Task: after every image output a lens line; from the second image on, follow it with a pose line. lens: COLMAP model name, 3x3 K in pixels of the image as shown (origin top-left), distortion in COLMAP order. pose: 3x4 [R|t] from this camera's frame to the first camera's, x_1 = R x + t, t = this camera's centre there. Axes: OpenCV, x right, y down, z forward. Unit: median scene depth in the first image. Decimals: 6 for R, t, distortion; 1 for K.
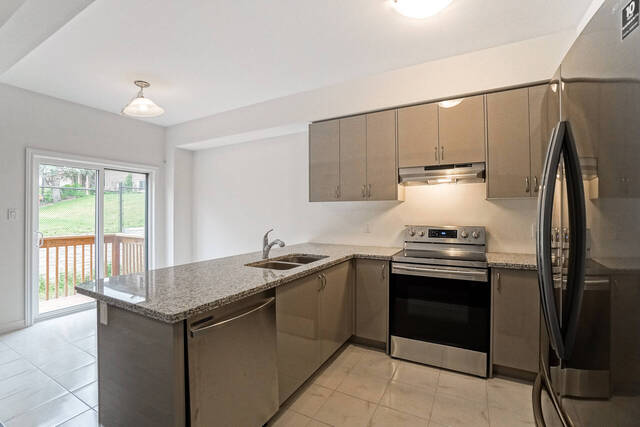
lens RADIAL K [[284.0, 0, 313.9], [0, 284.0, 211.1], [0, 0, 1]] dist [-0.016769, 0.004446]
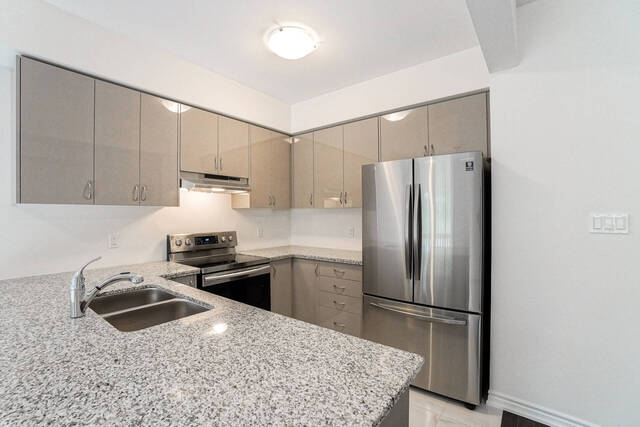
lens RADIAL K [[284.0, 0, 313.5], [0, 284.0, 215.2], [0, 0, 1]] dist [-0.016769, 0.004446]
pose [[0.139330, 0.000466, 0.990246, -0.506609], [-0.002532, 0.999997, -0.000114, -0.011184], [-0.990243, -0.002491, 0.139330, 0.433813]]
